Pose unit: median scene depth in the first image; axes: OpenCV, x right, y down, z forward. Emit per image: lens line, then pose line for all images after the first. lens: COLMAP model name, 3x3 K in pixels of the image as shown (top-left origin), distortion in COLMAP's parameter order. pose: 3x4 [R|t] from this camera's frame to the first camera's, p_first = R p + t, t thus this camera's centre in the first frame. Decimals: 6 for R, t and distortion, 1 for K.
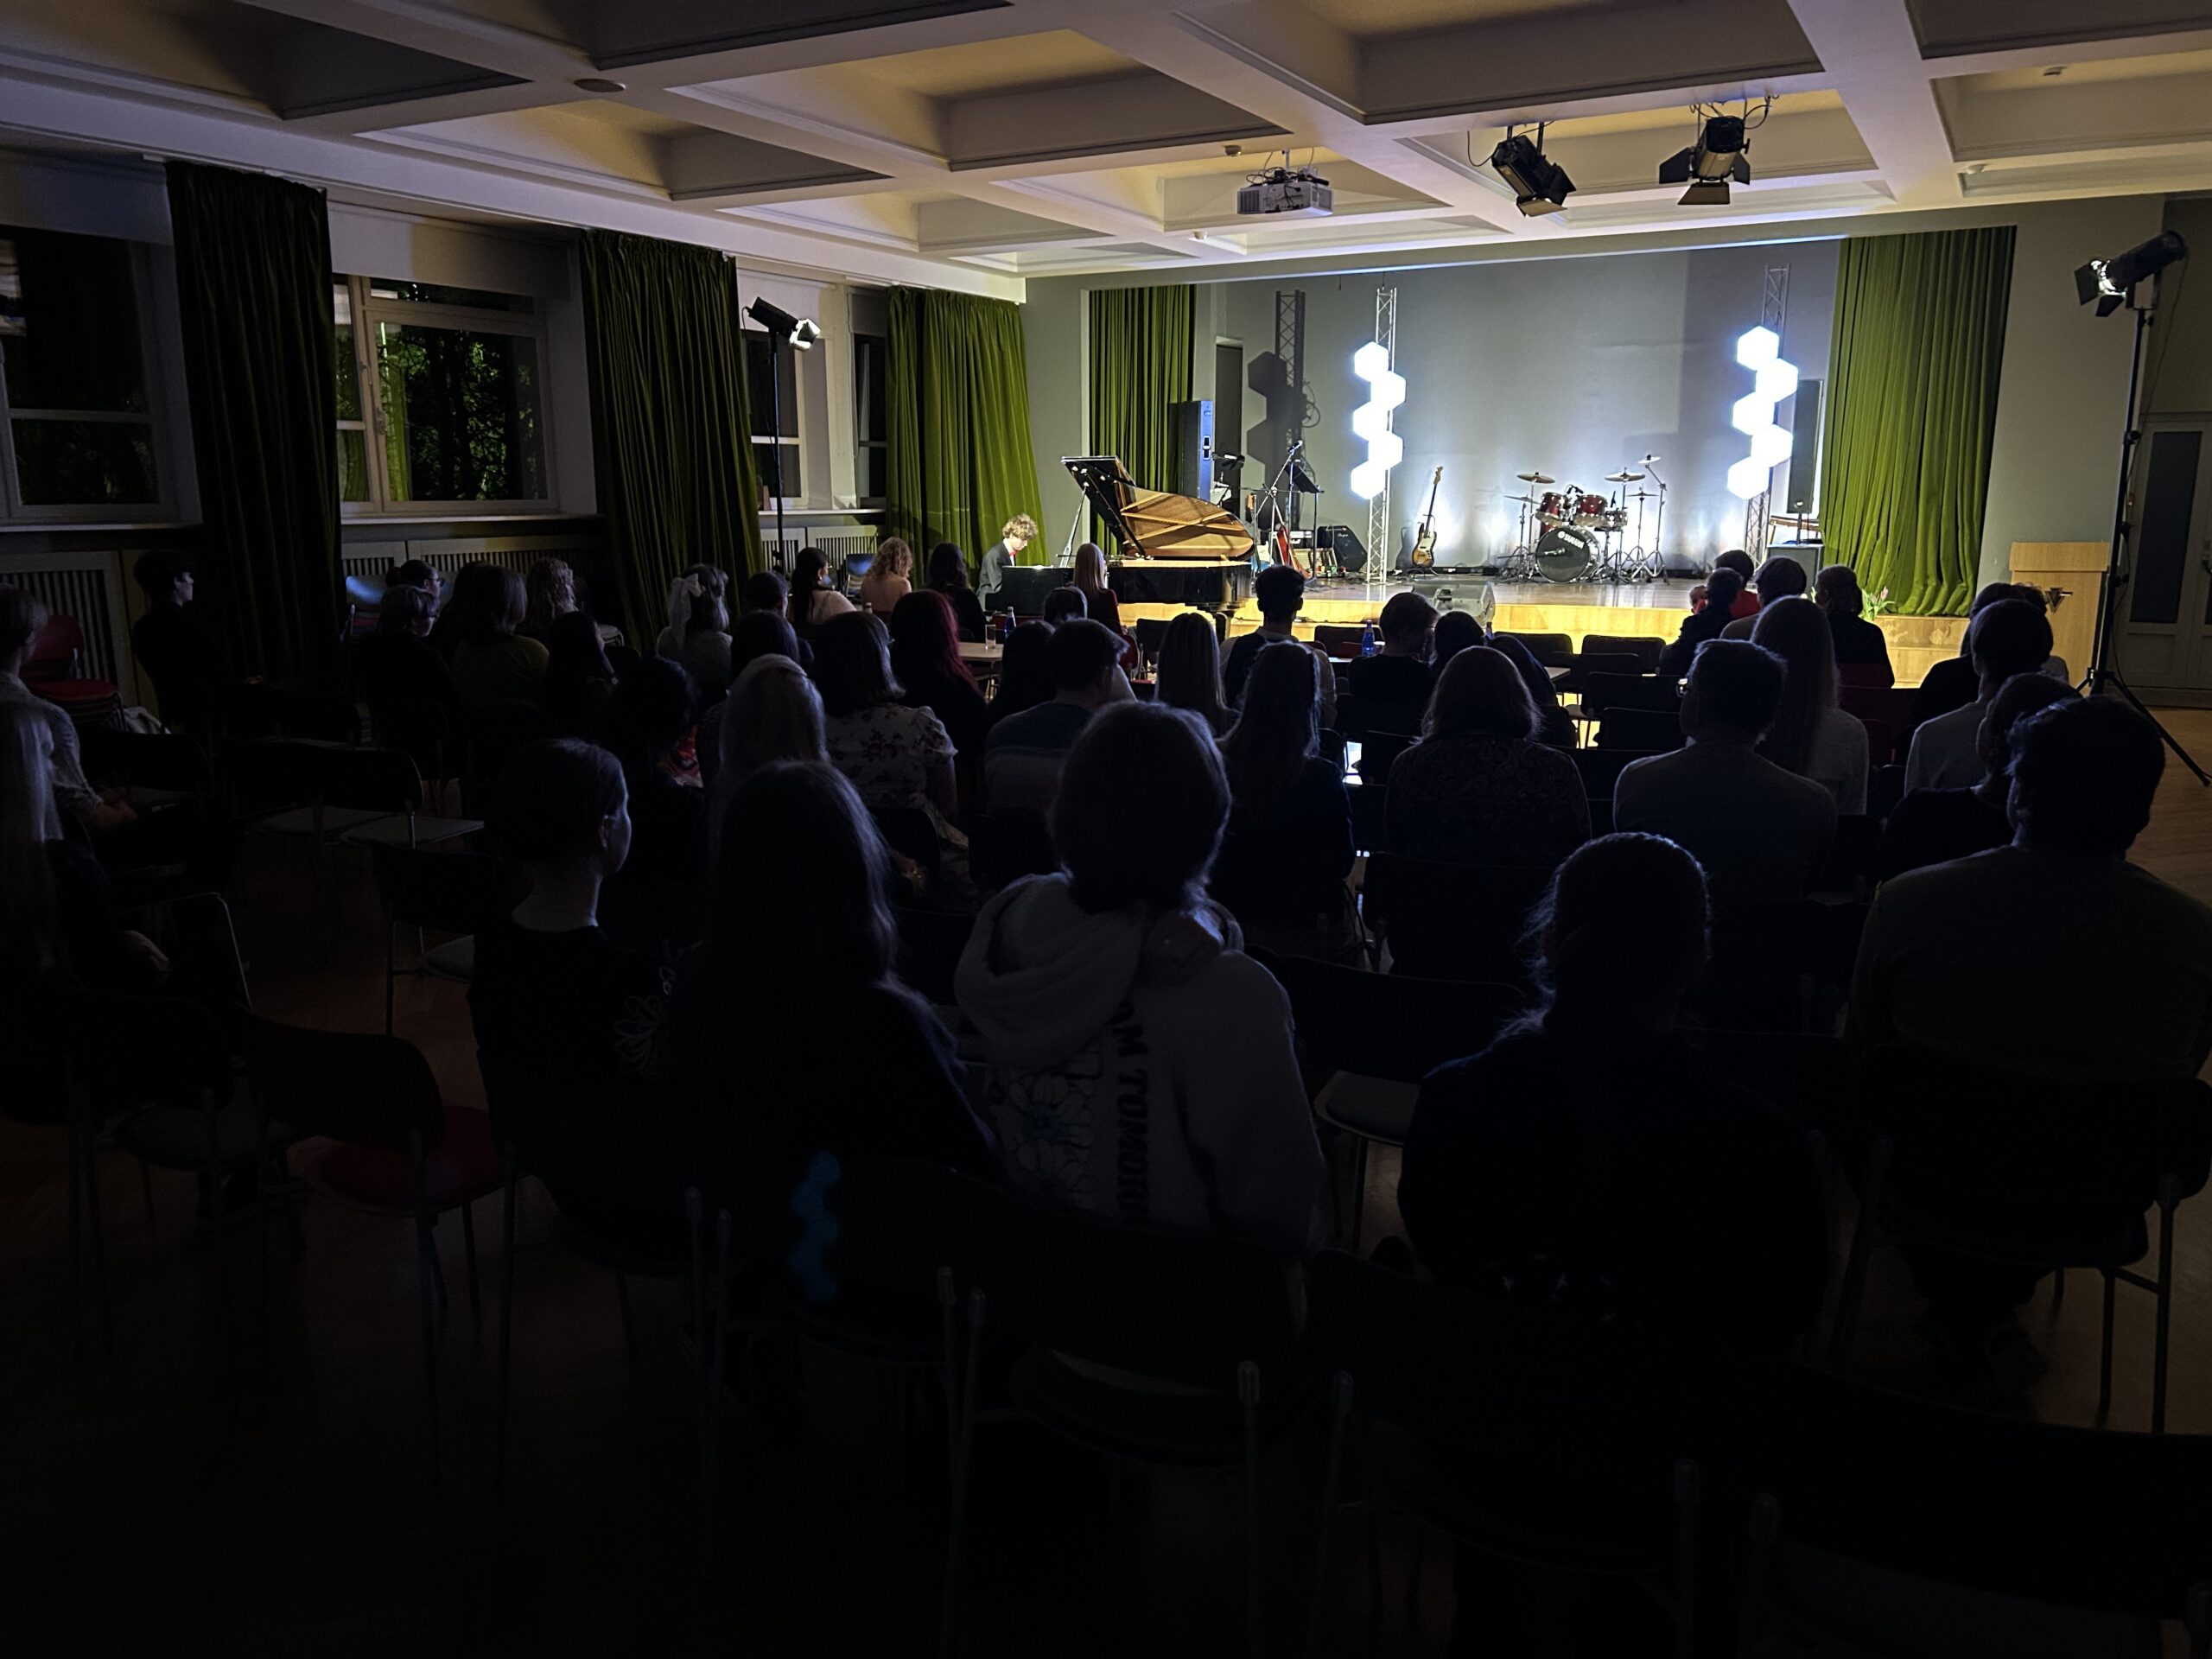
lens RADIAL K [[1679.8, 0, 1104.5], [0, 1679.8, 828.2], [0, 0, 1]] dist [0.010748, 0.002576]
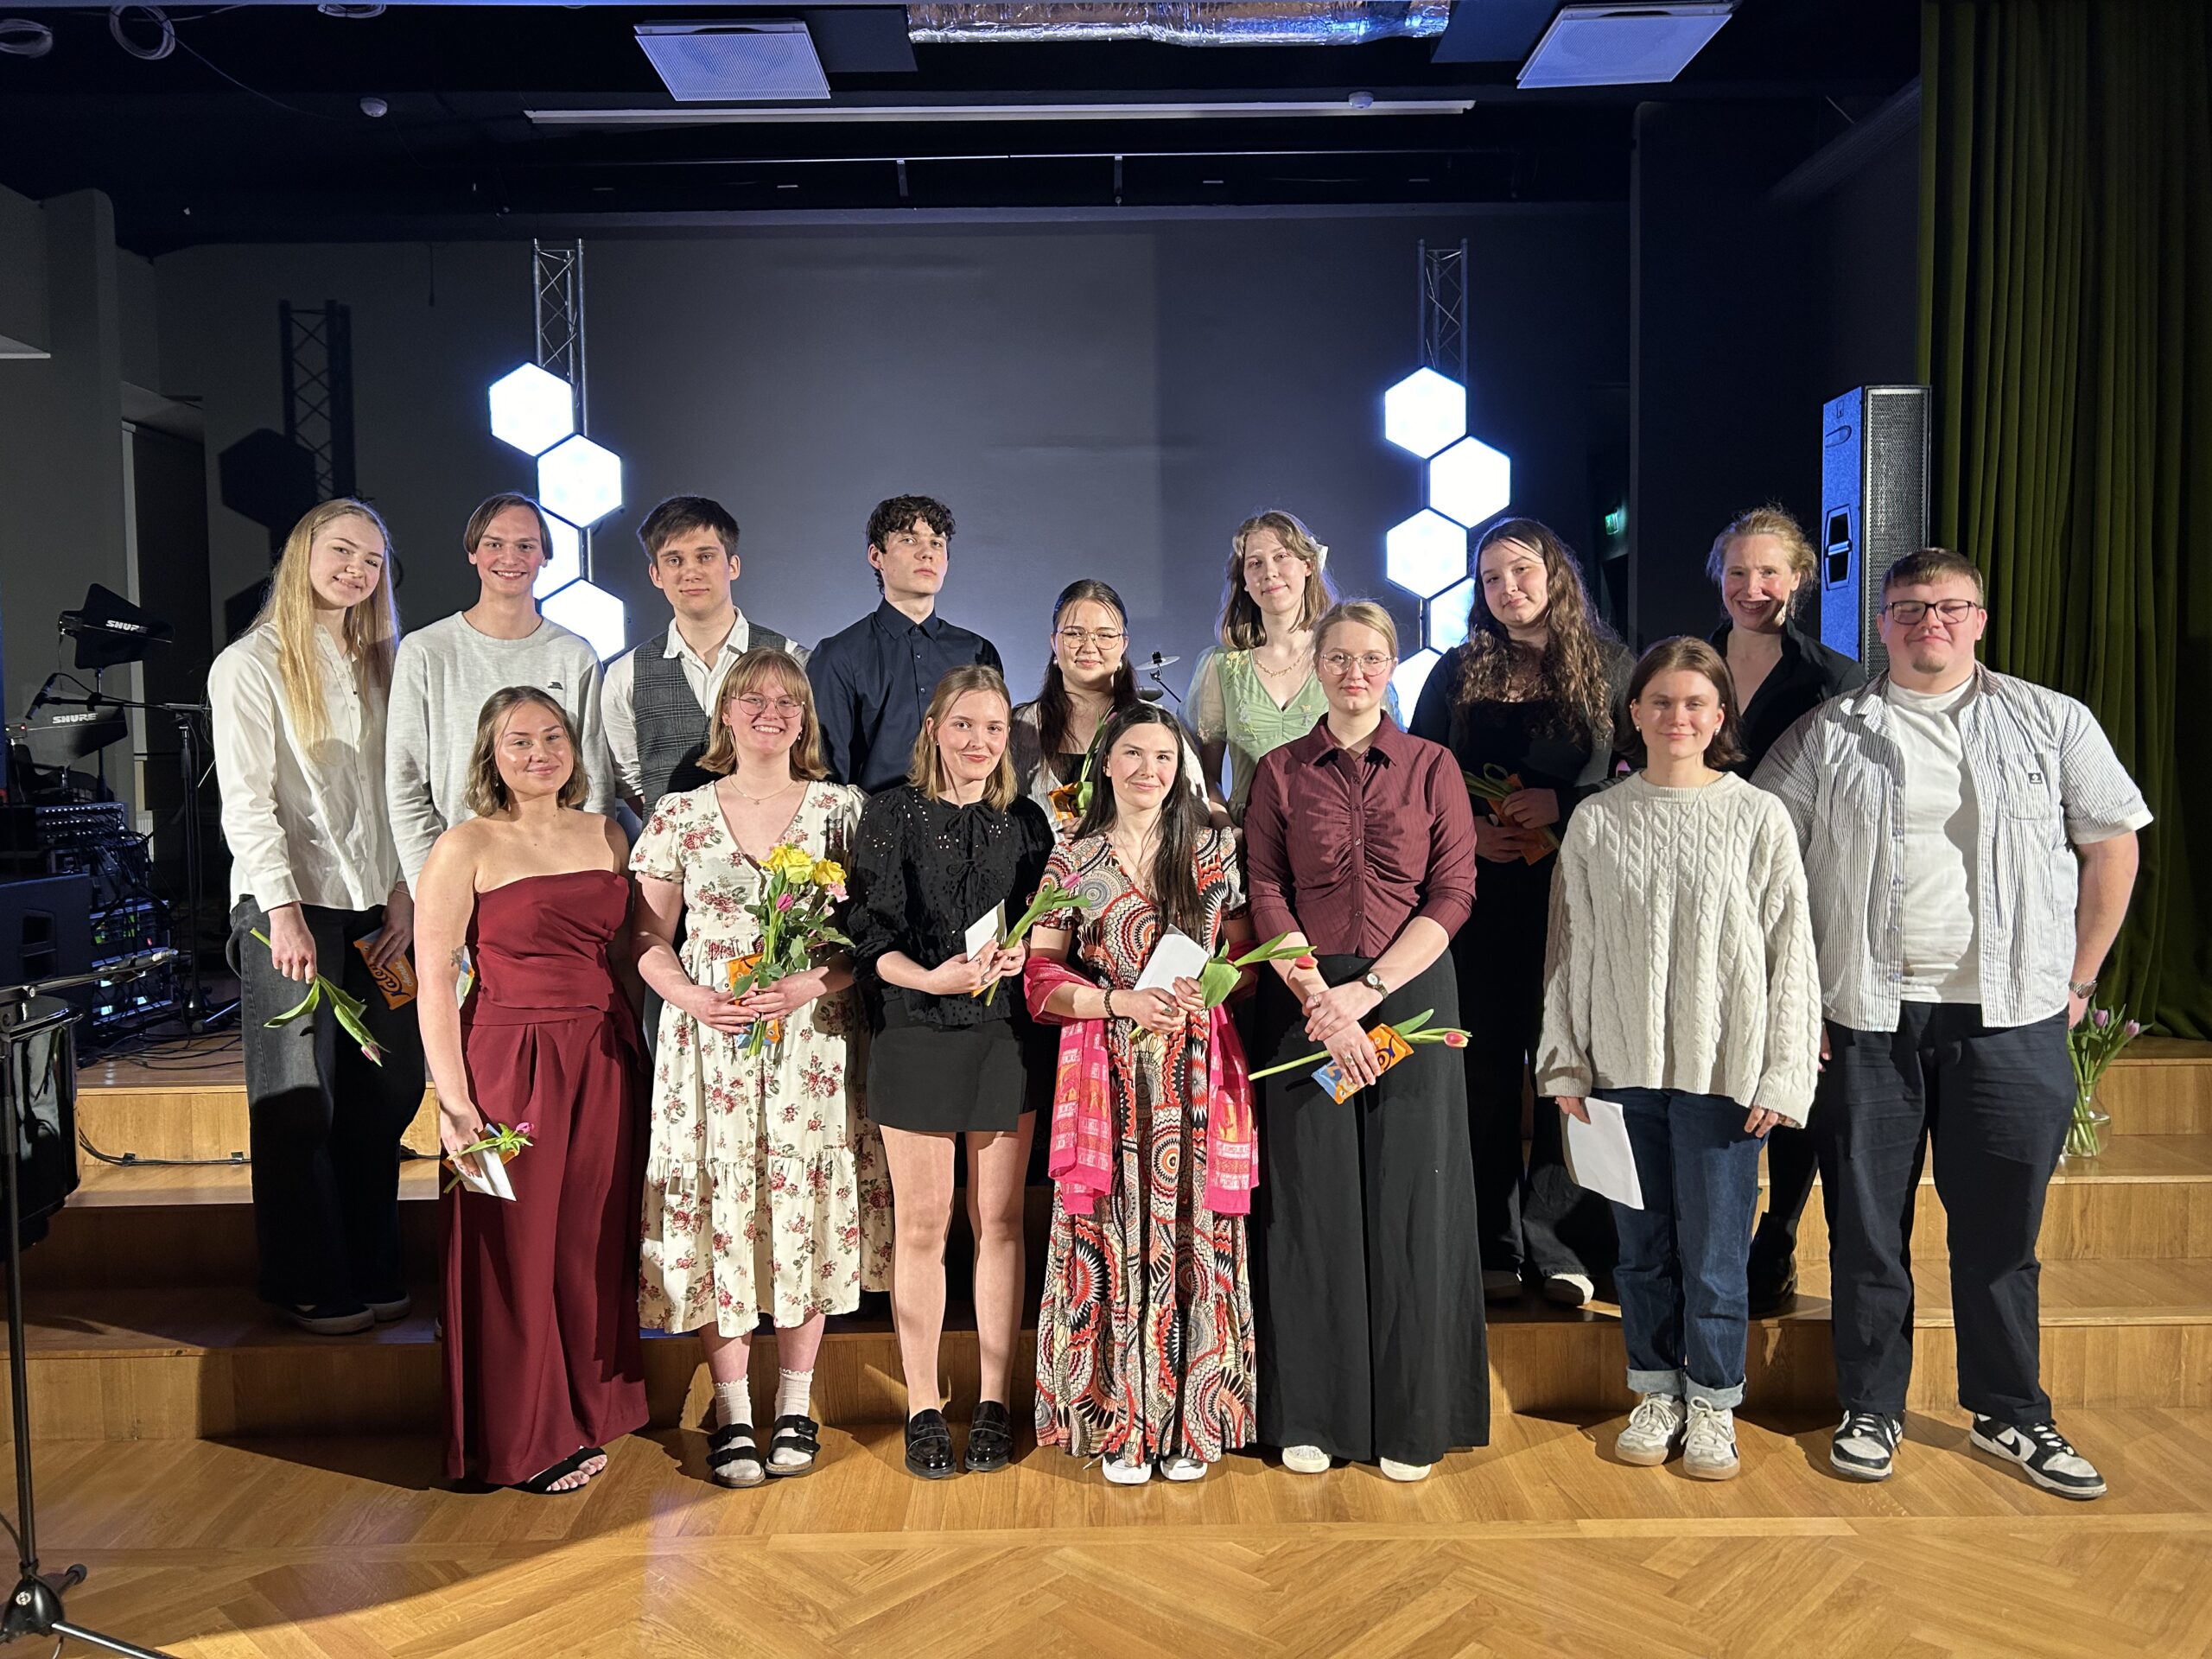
lens RADIAL K [[1679.8, 0, 1101.9], [0, 1679.8, 834.7], [0, 0, 1]] dist [0.010748, 0.002576]
pose [[0.873216, -0.036126, 0.485993, 0.076837], [0.109433, 0.986316, -0.123308, -0.110609], [-0.474888, 0.160858, 0.865220, 0.584330]]
